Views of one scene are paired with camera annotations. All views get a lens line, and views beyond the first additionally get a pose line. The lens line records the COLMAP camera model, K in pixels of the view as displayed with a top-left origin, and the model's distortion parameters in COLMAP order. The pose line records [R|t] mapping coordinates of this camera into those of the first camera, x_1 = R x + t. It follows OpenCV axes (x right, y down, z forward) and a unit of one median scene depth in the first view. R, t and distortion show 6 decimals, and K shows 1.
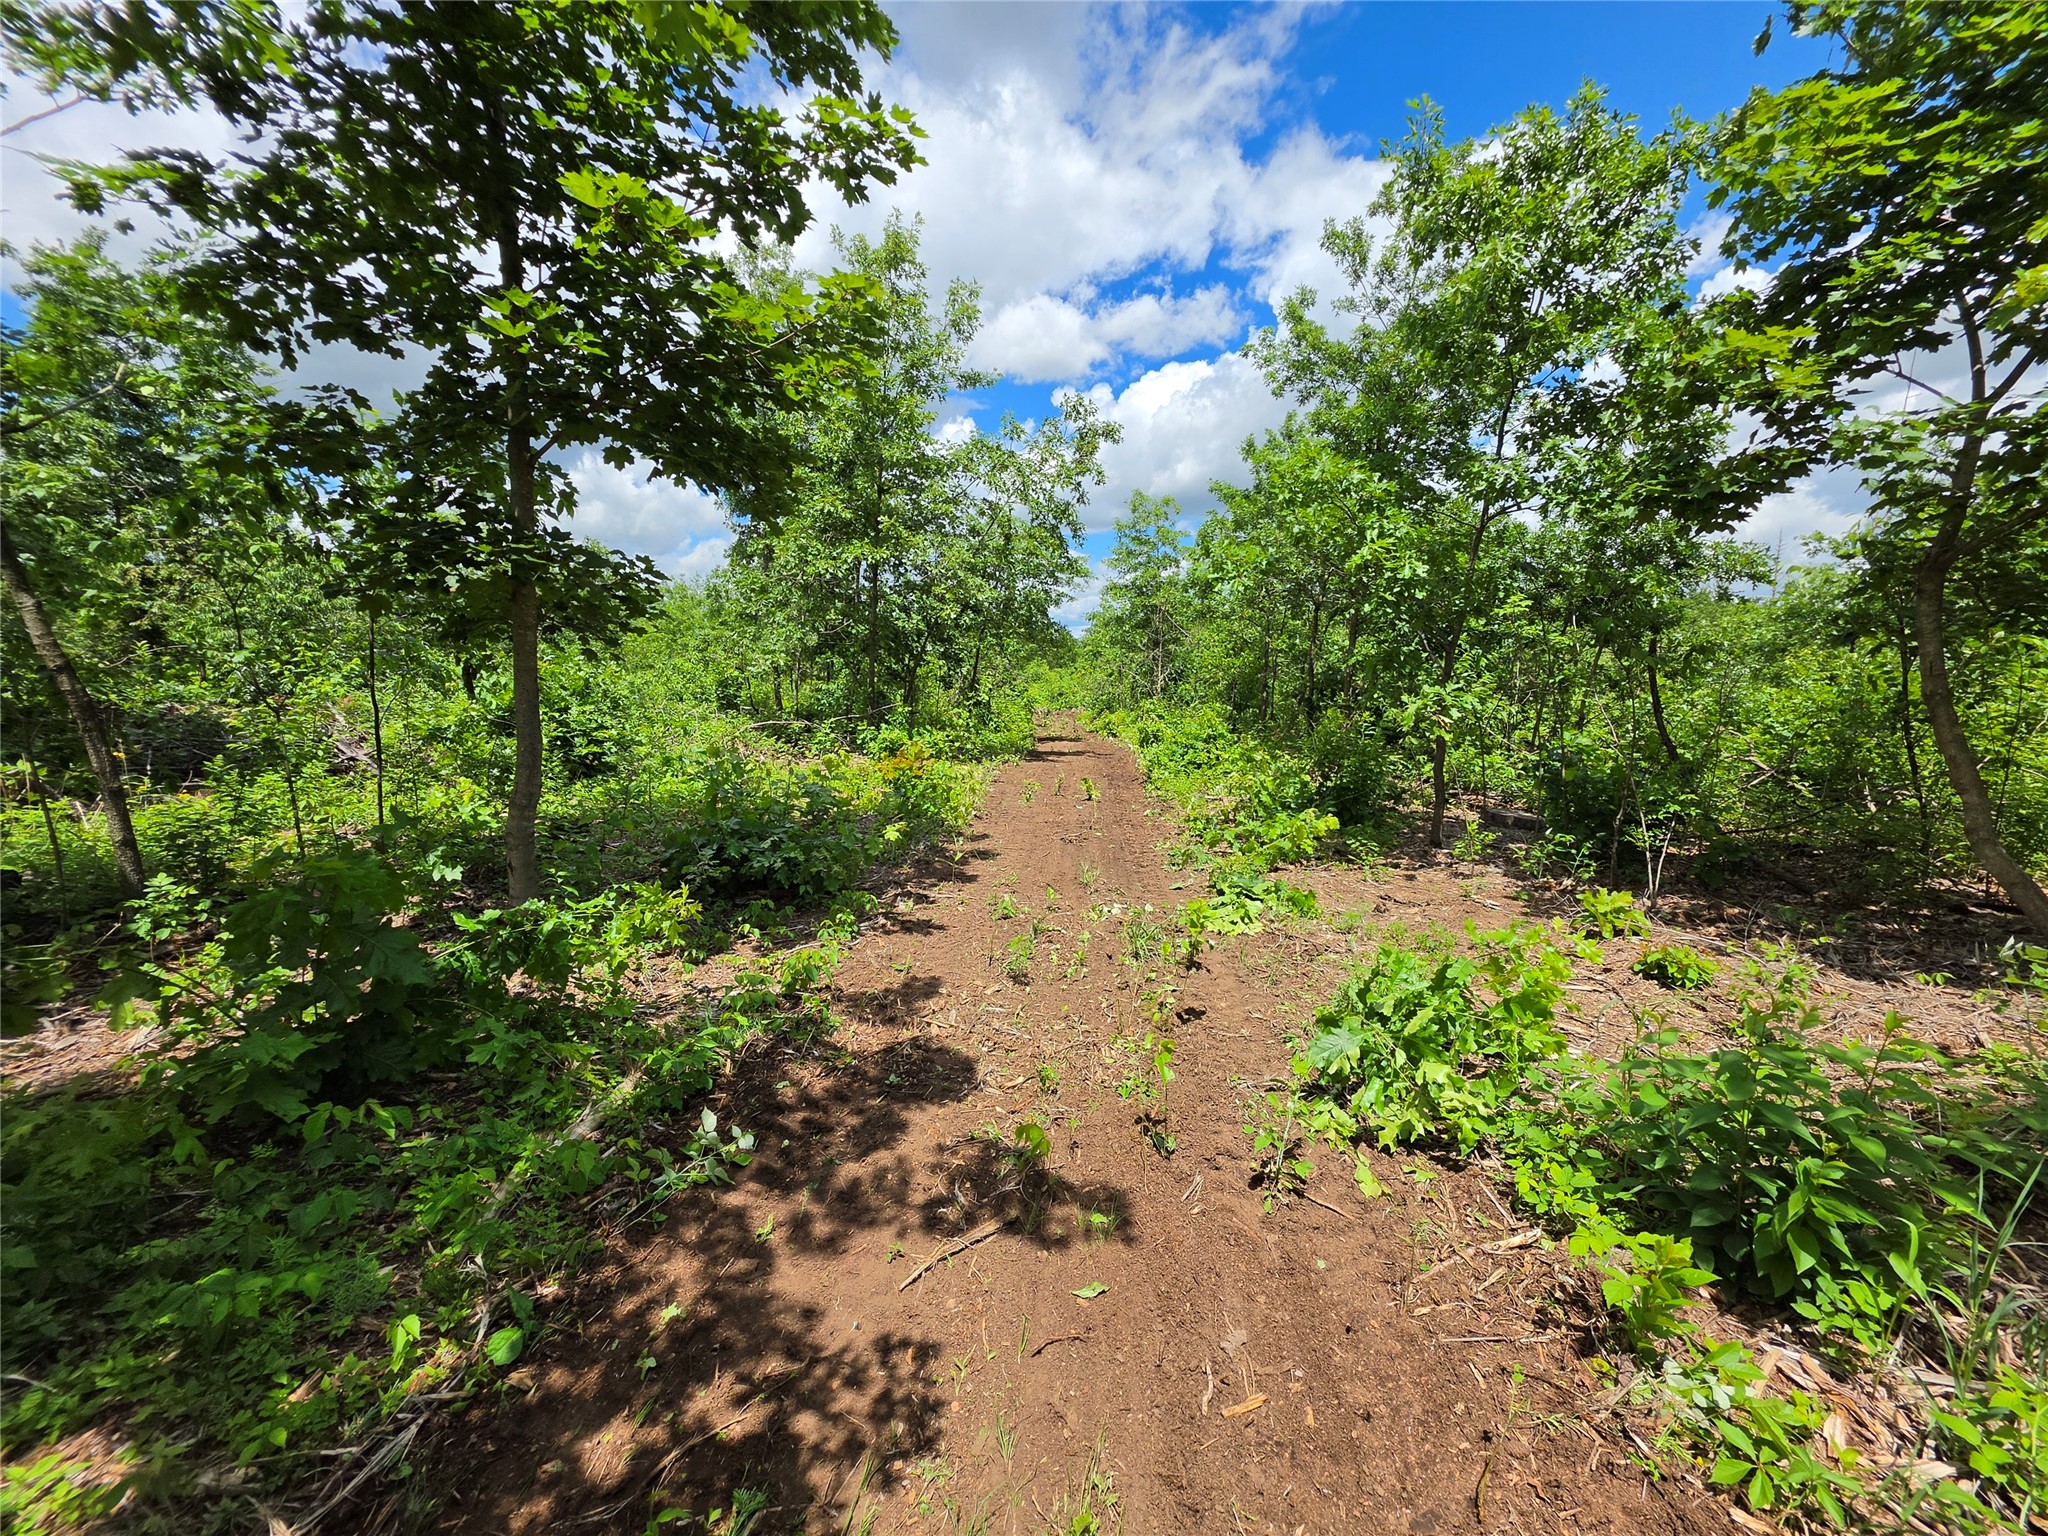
lens RADIAL K [[820.4, 0, 1018.2], [0, 820.4, 785.9], [0, 0, 1]] dist [0.000571, 0.000072]
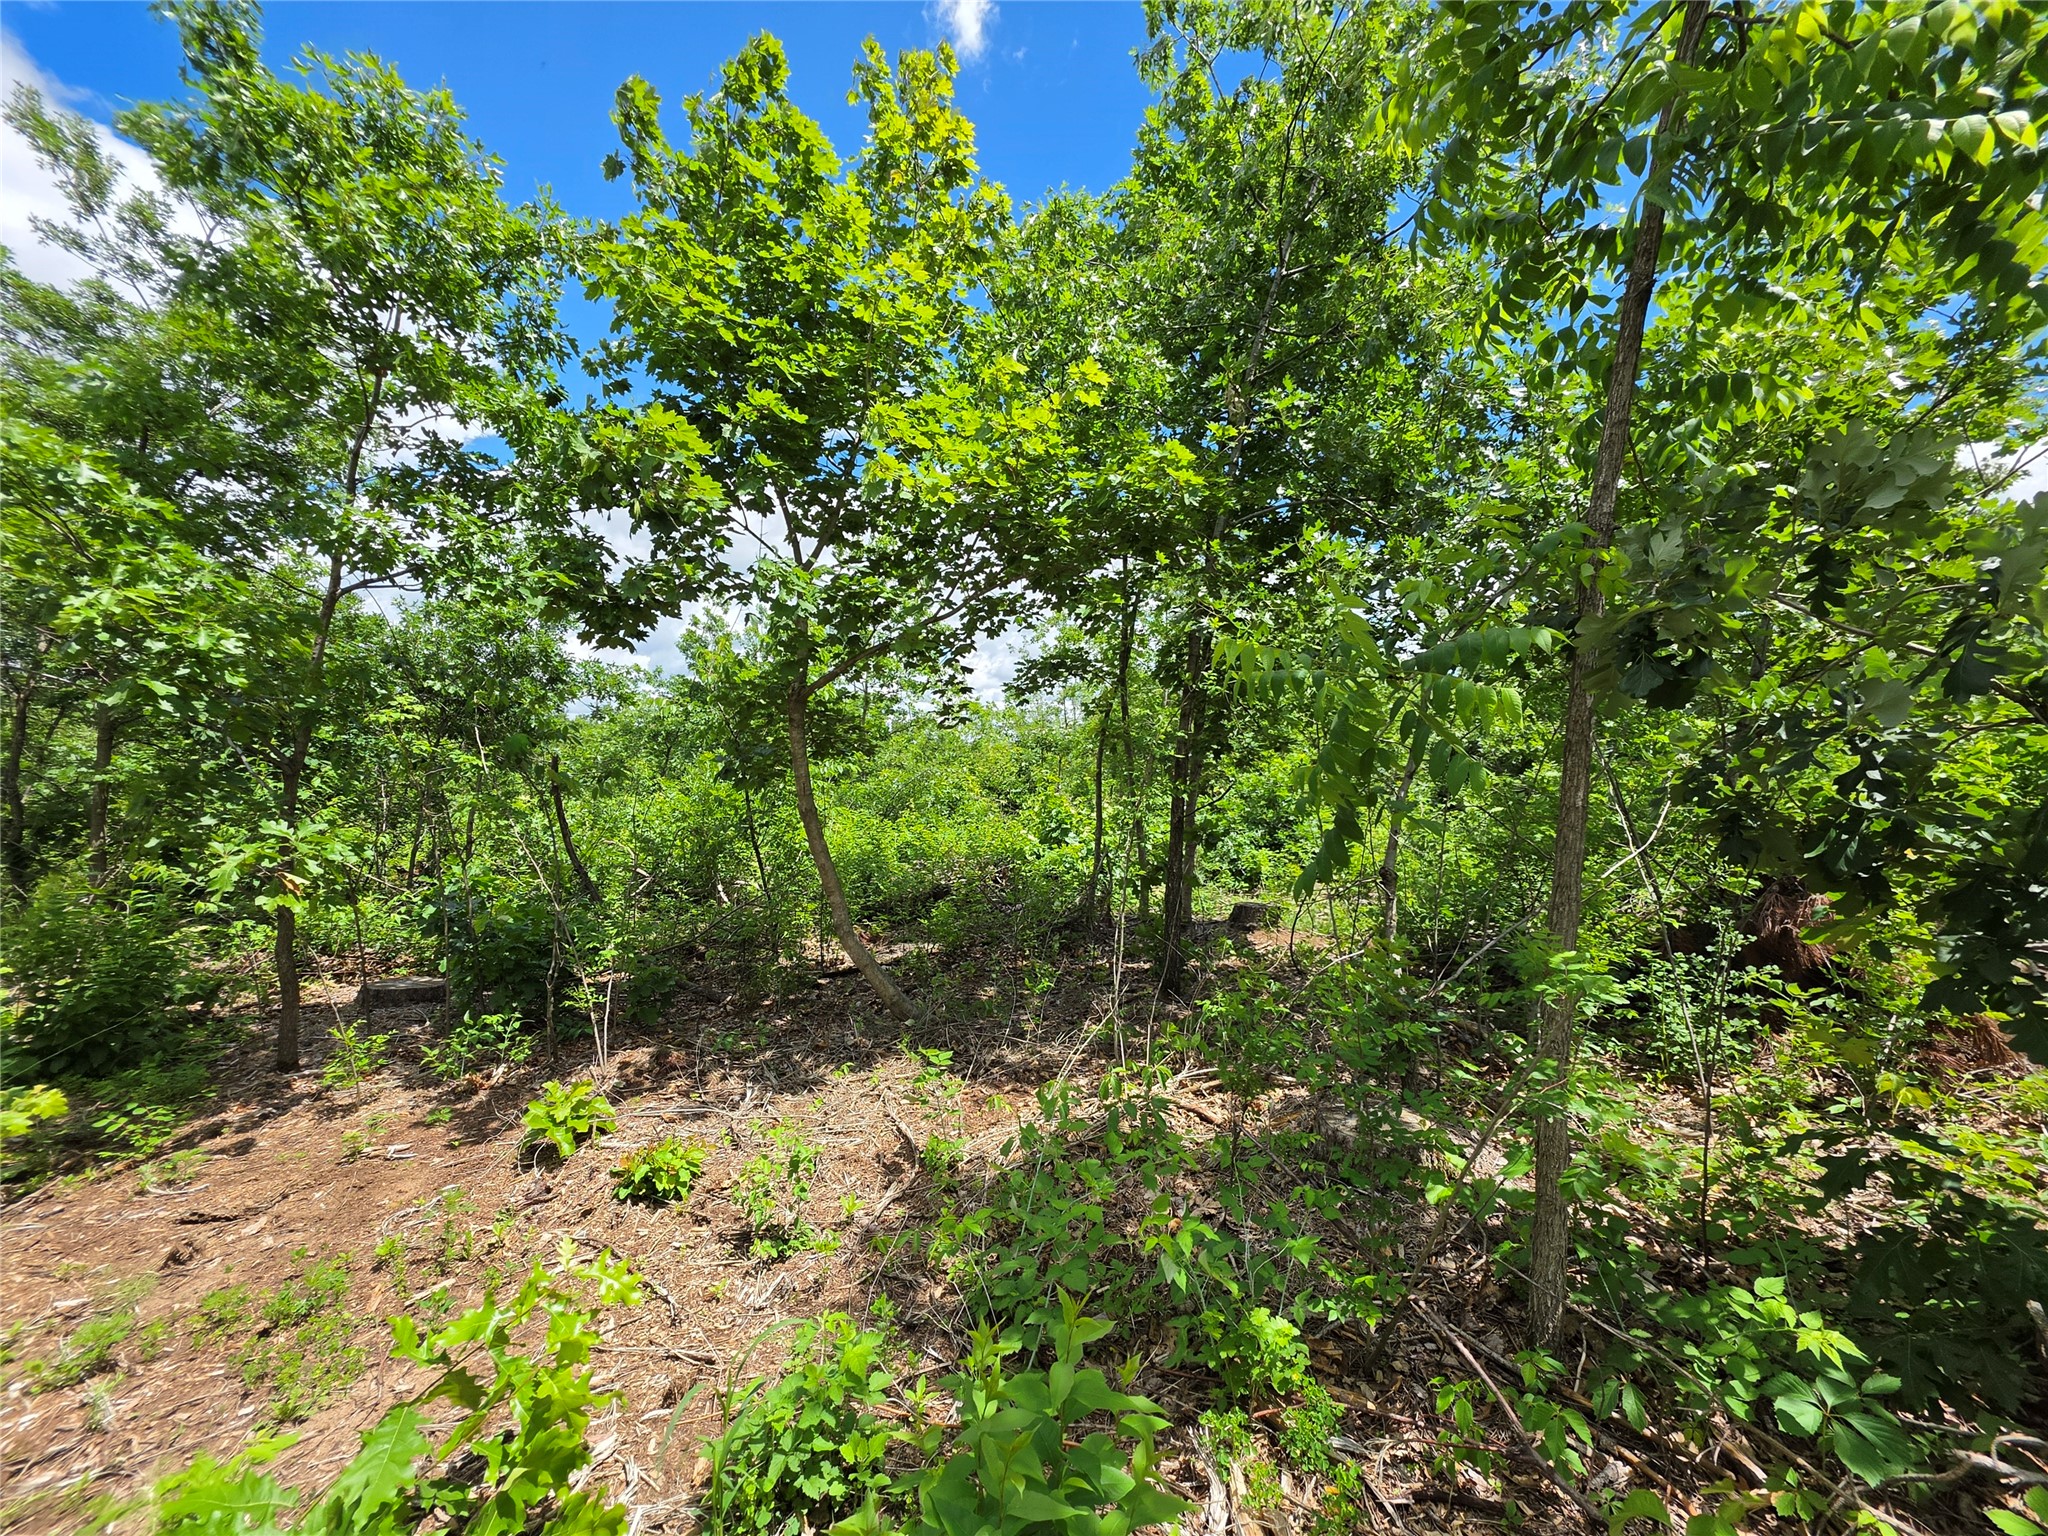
lens RADIAL K [[820.3, 0, 1025.3], [0, 820.3, 734.0], [0, 0, 1]] dist [-0.013652, -0.000129]
pose [[0.339807, 0.029181, 0.940042, 0.107043], [0.150398, 0.984970, -0.084941, -0.050153], [-0.928392, 0.170244, 0.330311, 0.220441]]
